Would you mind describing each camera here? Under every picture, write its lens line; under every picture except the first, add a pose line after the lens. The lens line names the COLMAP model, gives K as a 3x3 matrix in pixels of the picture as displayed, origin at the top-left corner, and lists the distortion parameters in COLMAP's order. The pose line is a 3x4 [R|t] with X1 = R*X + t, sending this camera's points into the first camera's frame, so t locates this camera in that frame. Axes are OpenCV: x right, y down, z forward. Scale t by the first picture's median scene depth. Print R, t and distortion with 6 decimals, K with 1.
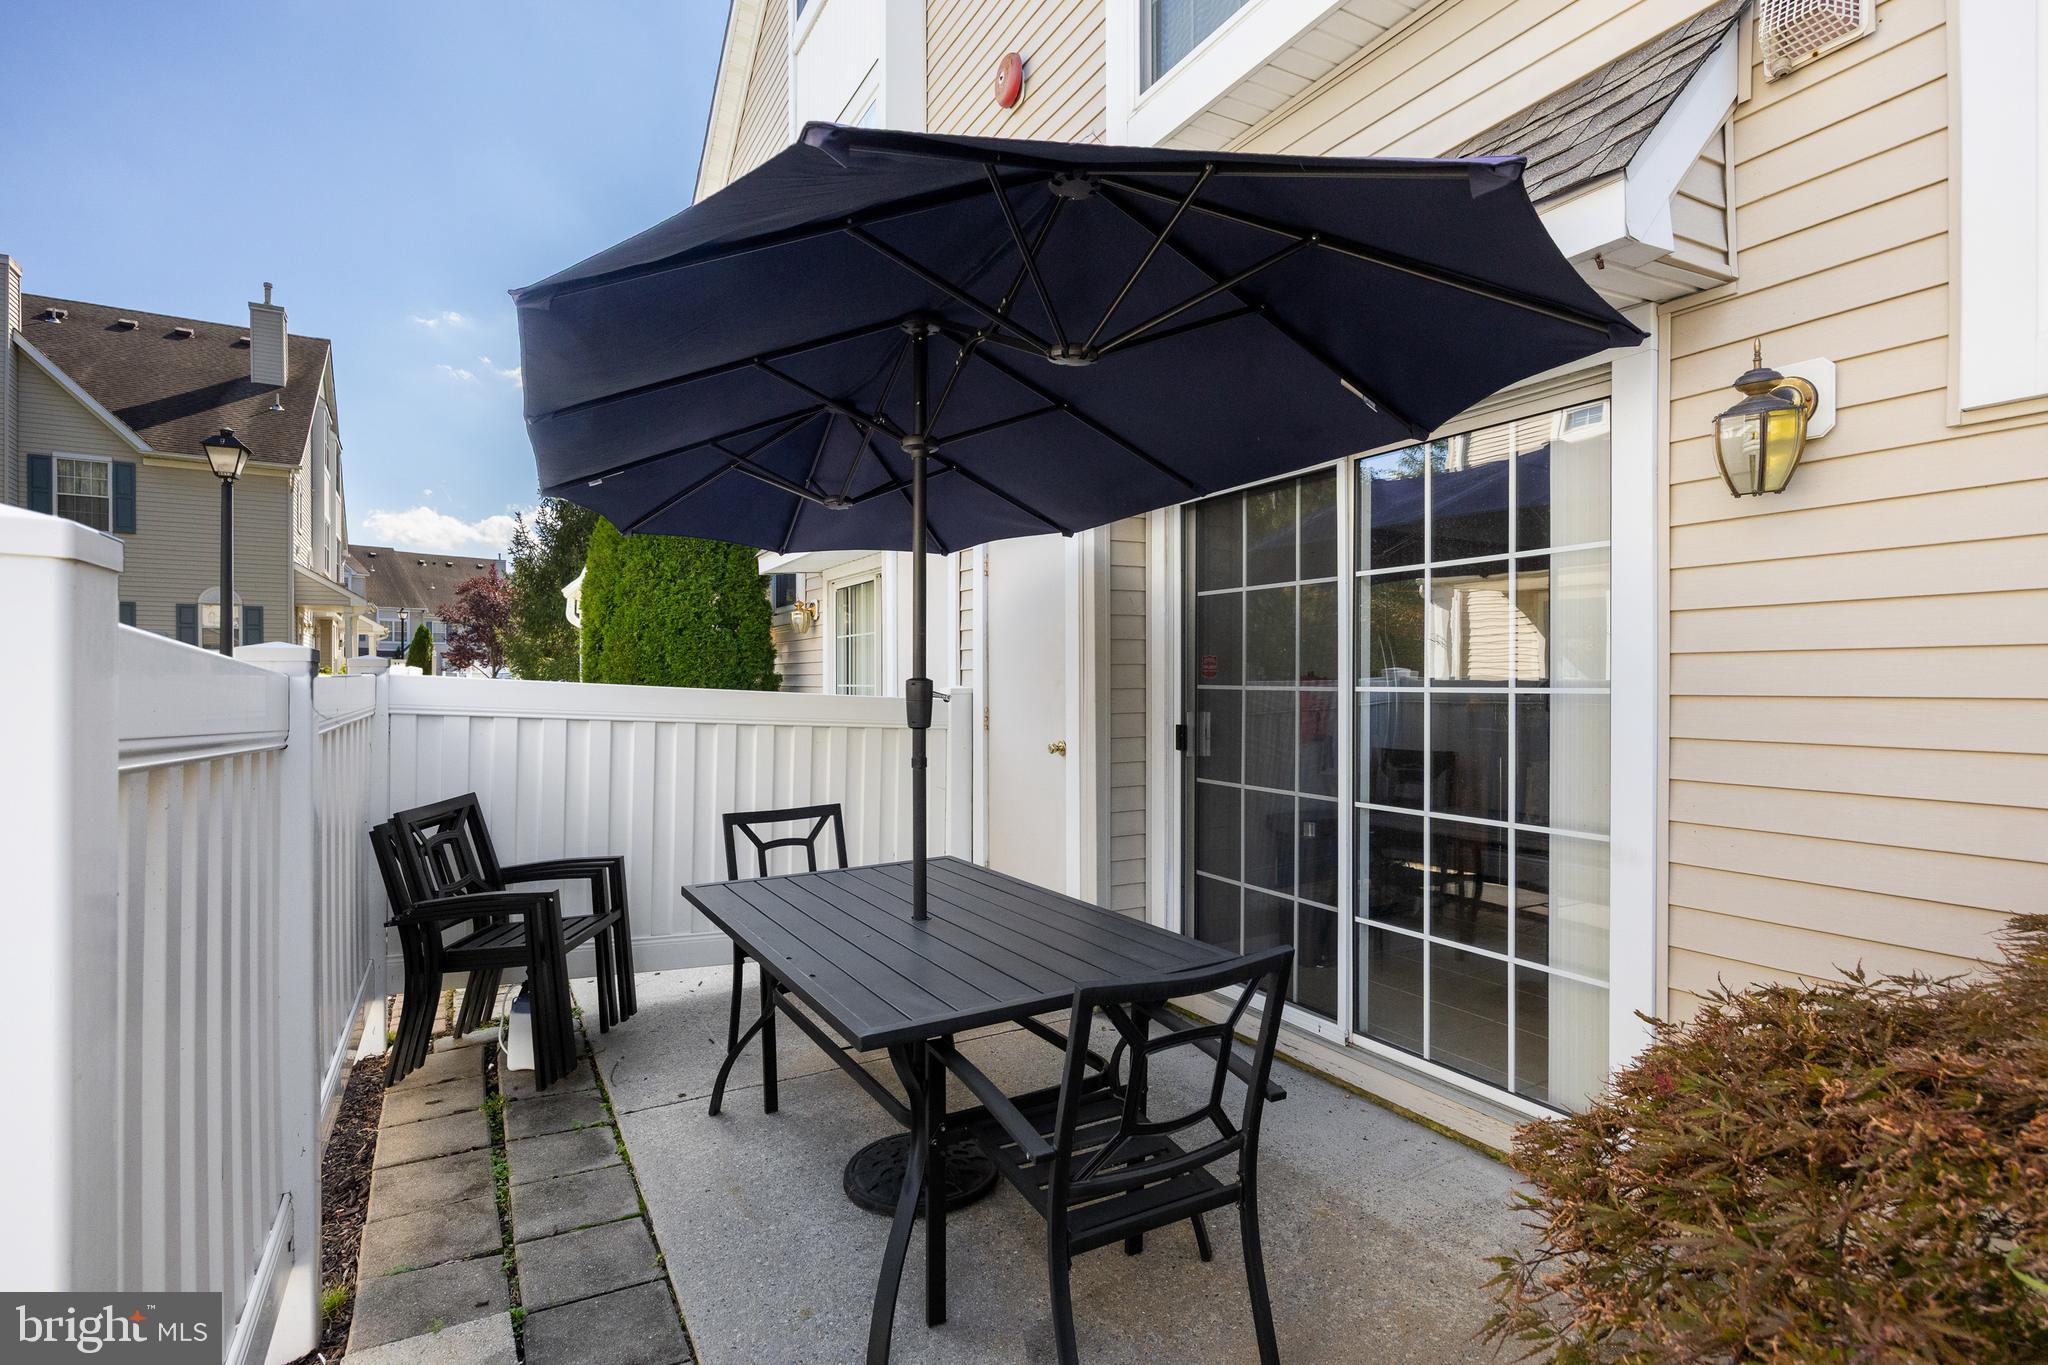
lens RADIAL K [[1002.7, 0, 1022.6], [0, 1002.7, 684.9], [0, 0, 1]] dist [-0.004390, -0.001050]
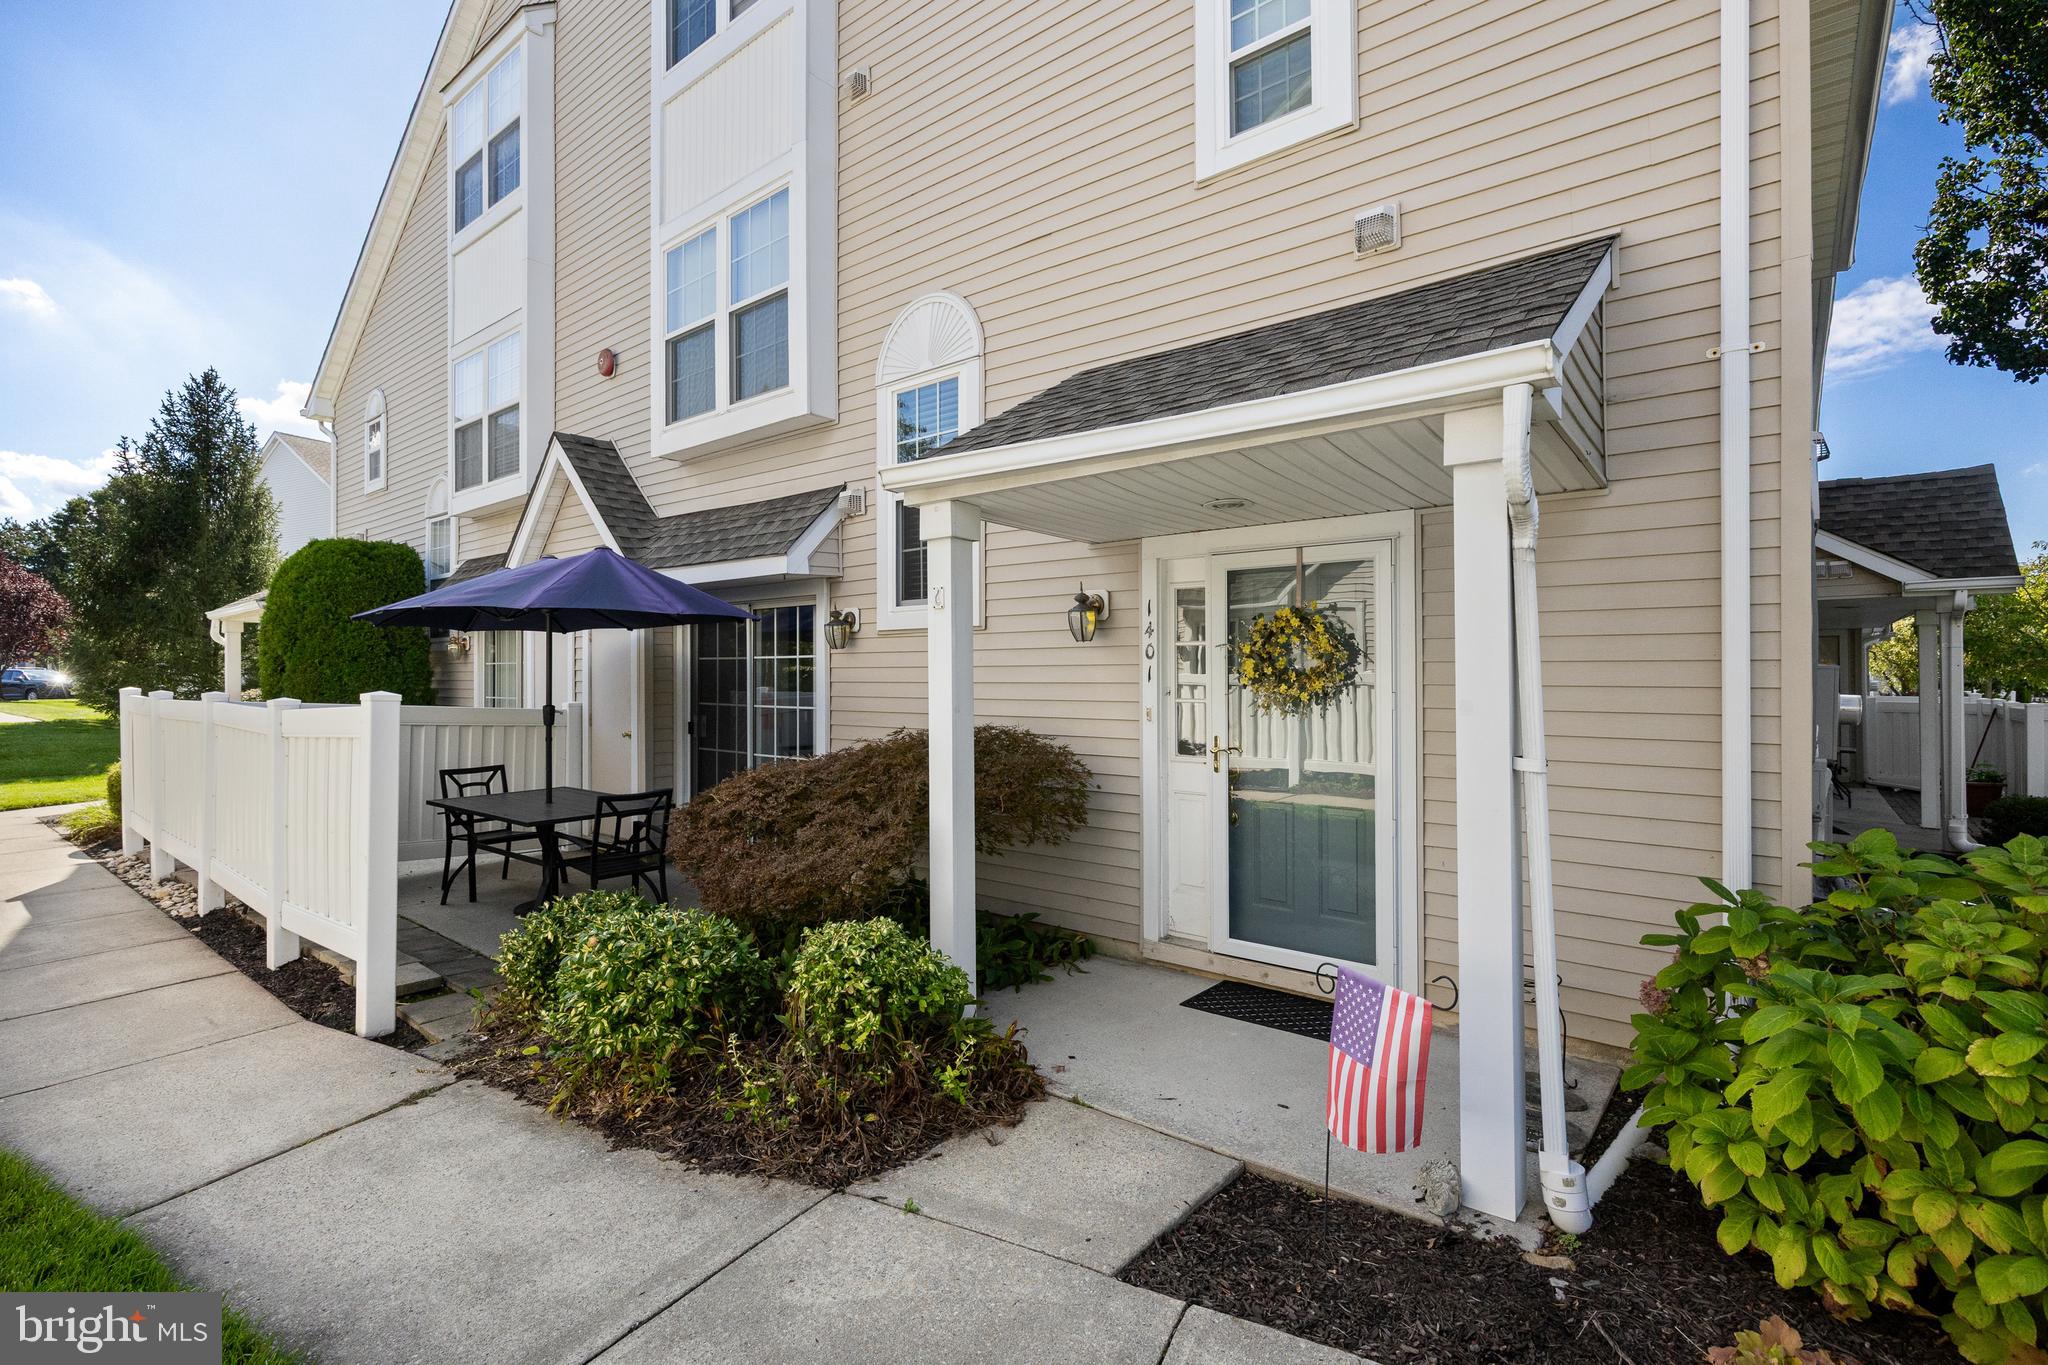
lens RADIAL K [[954.8, 0, 1034.0], [0, 954.8, 672.8], [0, 0, 1]] dist [-0.001142, 0.000083]
pose [[0.933164, 0.001903, 0.359445, 0.110951], [0.000845, 0.999972, -0.007488, -0.045670], [-0.359449, 0.007291, 0.933136, -1.079606]]
